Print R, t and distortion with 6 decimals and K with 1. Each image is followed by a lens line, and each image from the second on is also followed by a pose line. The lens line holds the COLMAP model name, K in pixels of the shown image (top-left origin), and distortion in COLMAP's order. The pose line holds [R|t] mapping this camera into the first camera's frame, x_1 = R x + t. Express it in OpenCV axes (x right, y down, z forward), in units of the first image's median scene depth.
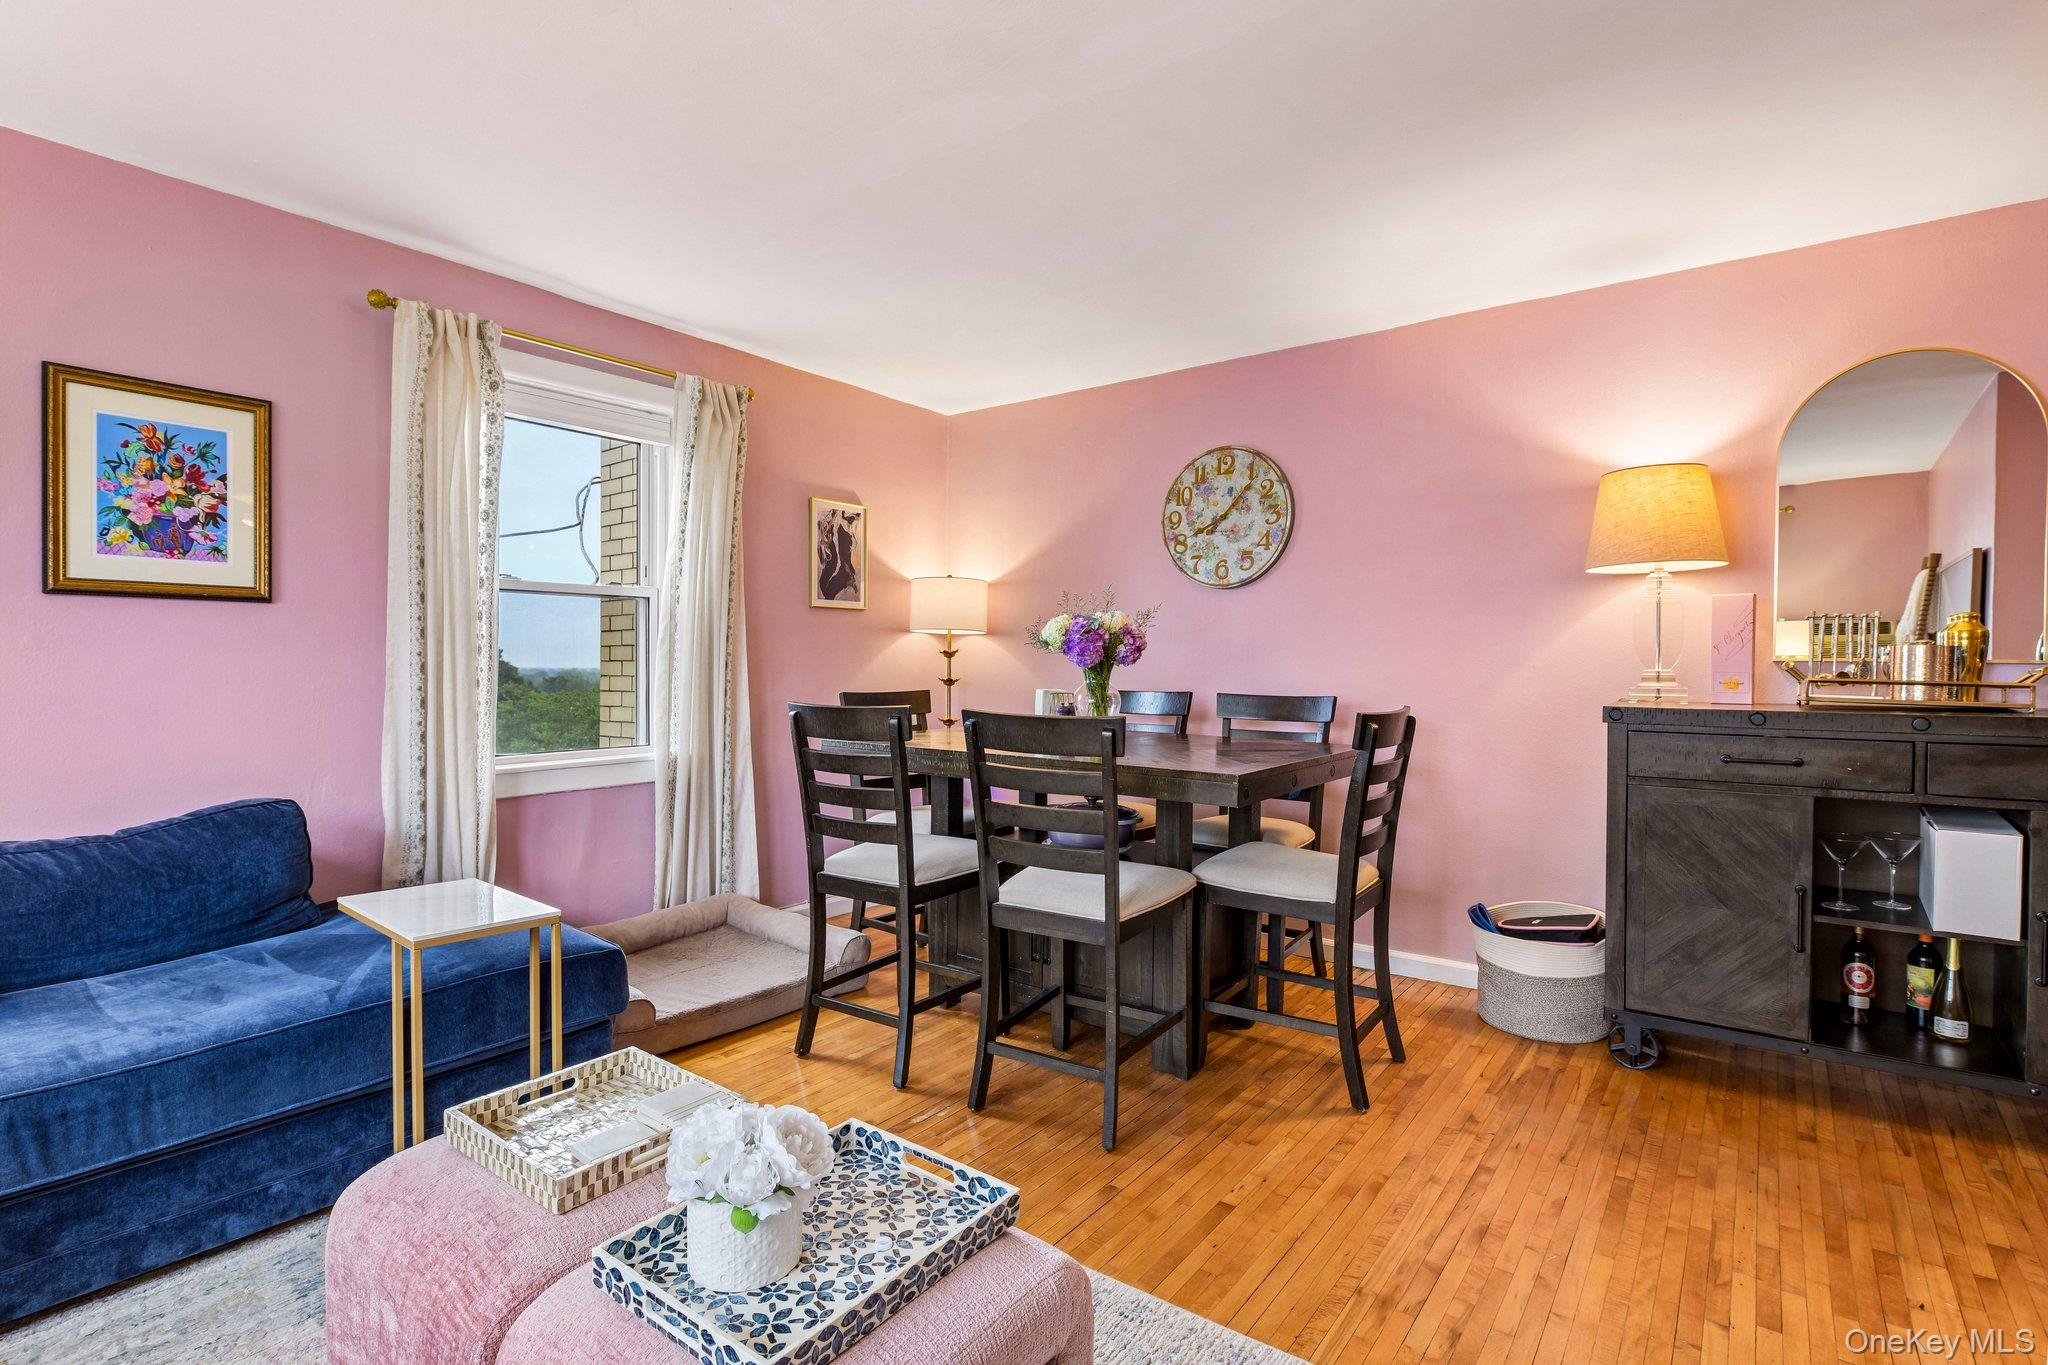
lens RADIAL K [[985.2, 0, 1025.6], [0, 985.2, 676.7], [0, 0, 1]] dist [-0.011660, -0.000195]
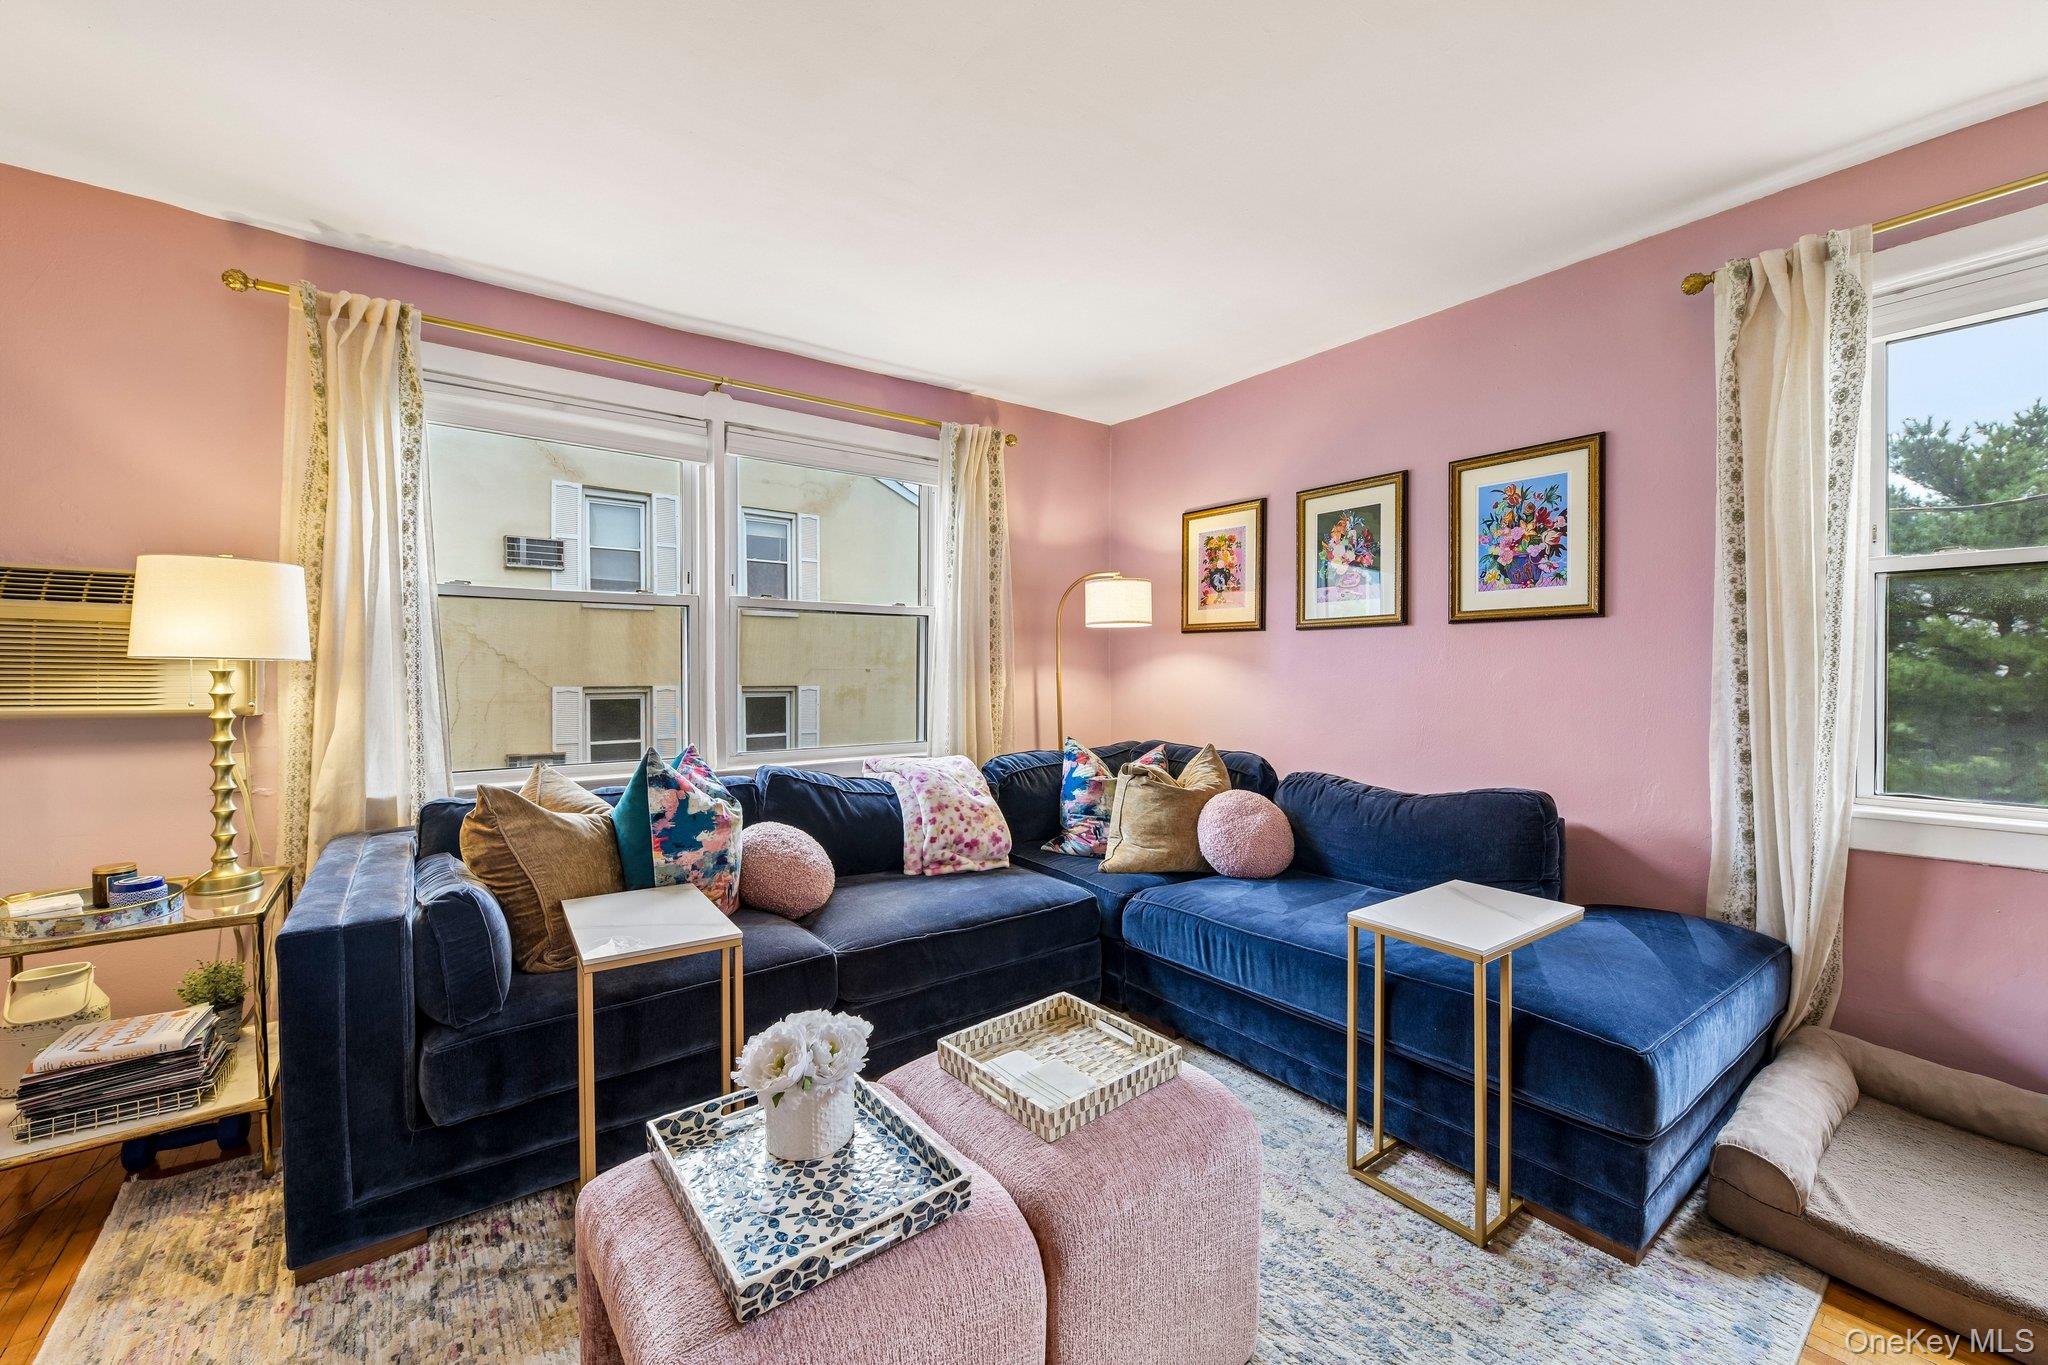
lens RADIAL K [[805.3, 0, 1025.5], [0, 805.3, 679.2], [0, 0, 1]] dist [-0.010842, -0.000937]
pose [[-0.268699, 0.004415, -0.963214, 0.246329], [-0.012586, 0.999888, 0.008094, -0.004992], [0.963142, 0.014298, -0.268613, 0.591566]]
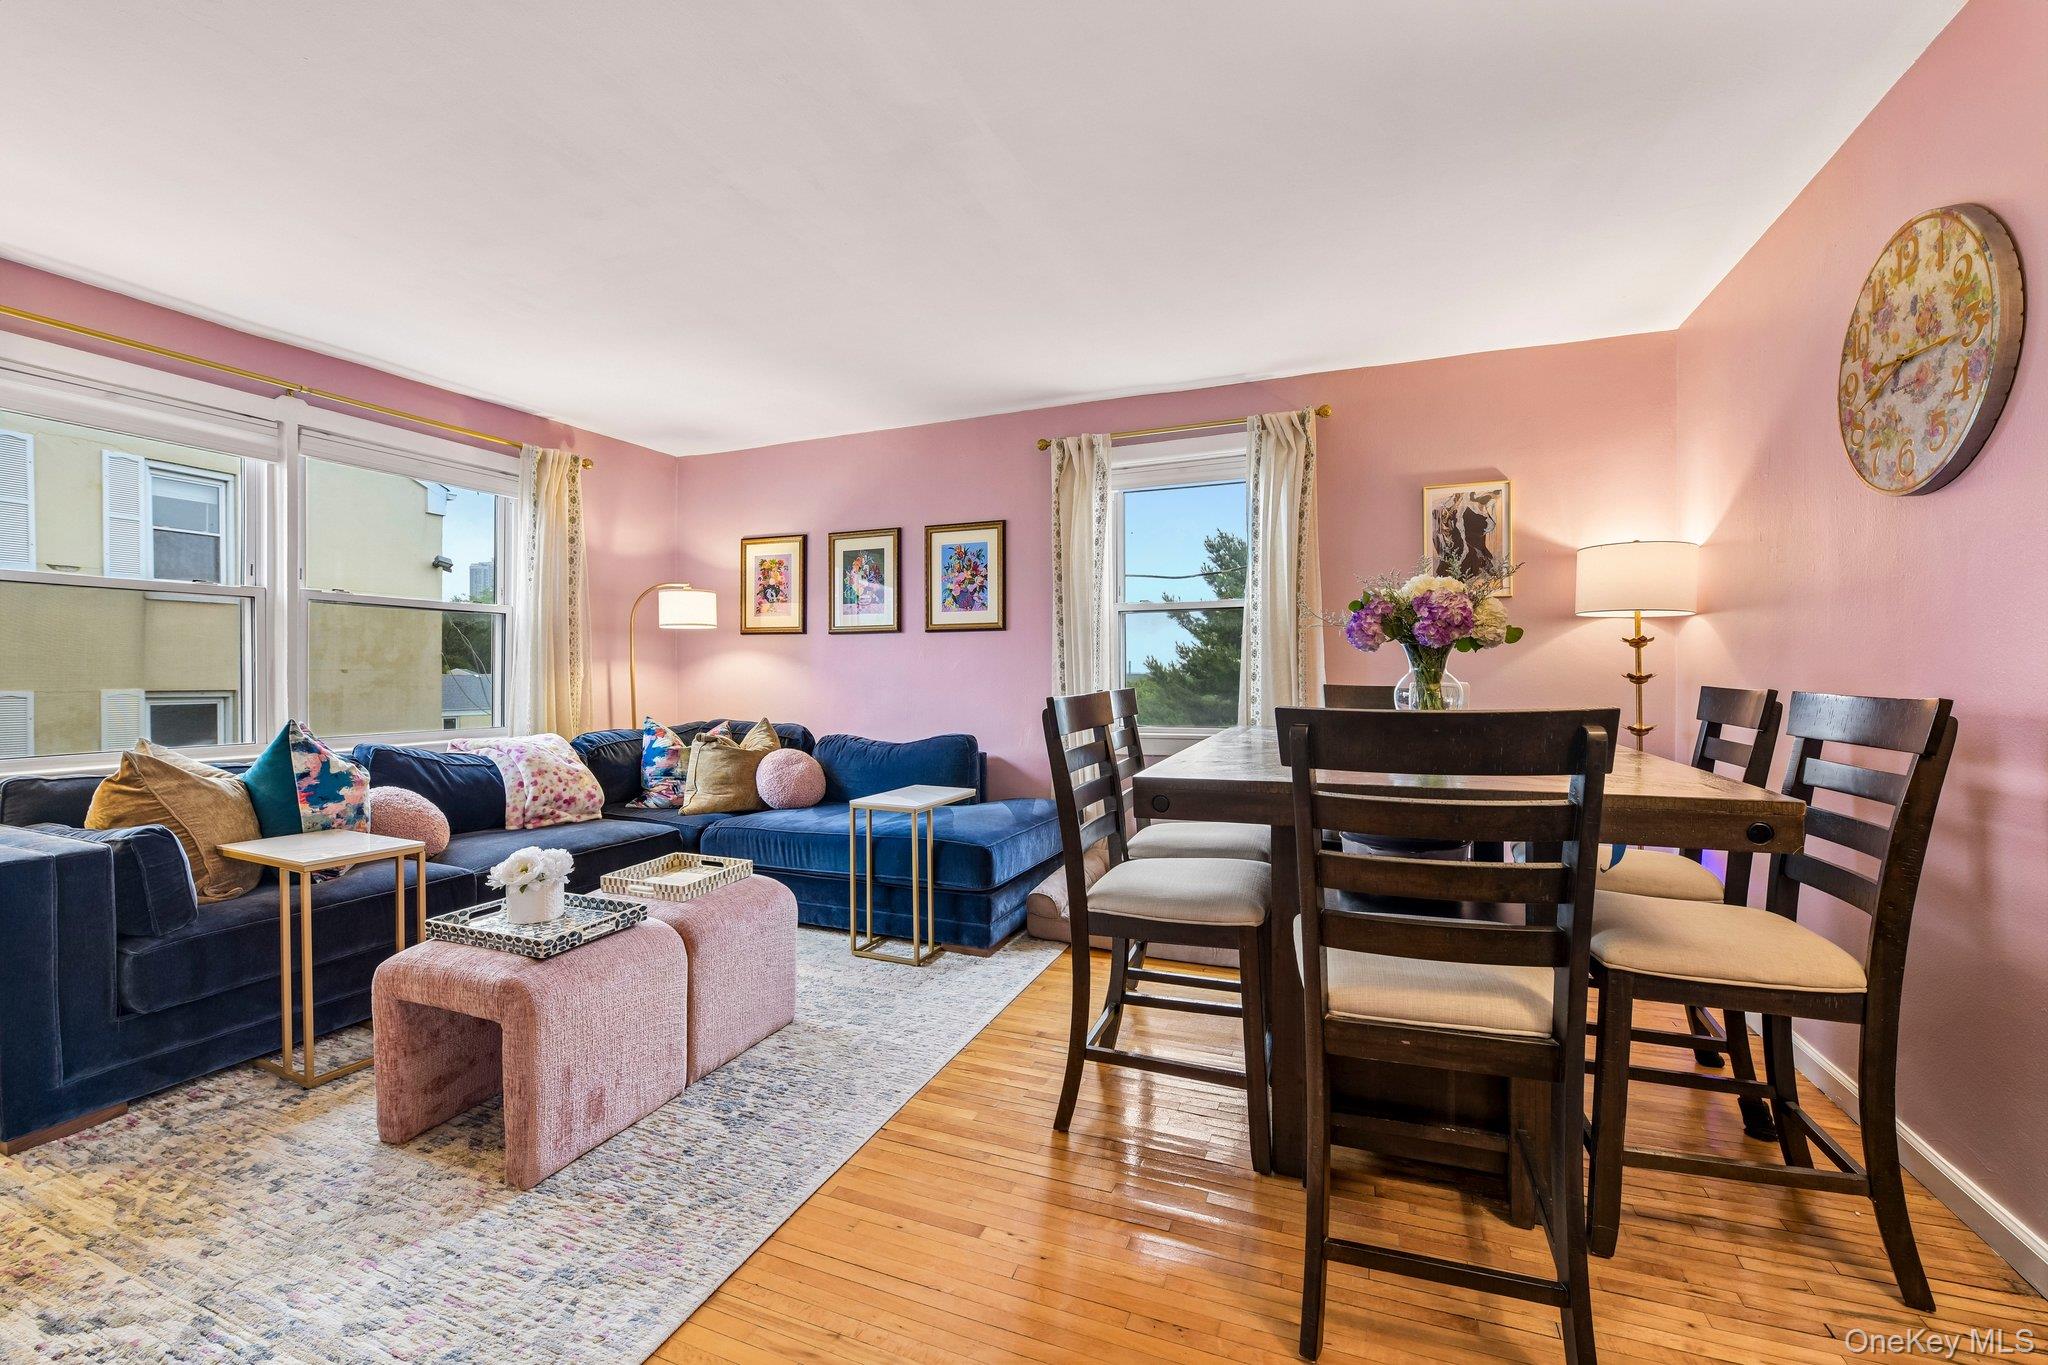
lens RADIAL K [[830.5, 0, 1026.9], [0, 830.5, 679.2], [0, 0, 1]] dist [-0.011537, -0.000627]
pose [[0.260685, -0.001521, -0.965423, 0.695417], [-0.008224, 0.999959, -0.003796, 0.019925], [0.965389, 0.008929, 0.260662, 0.606635]]
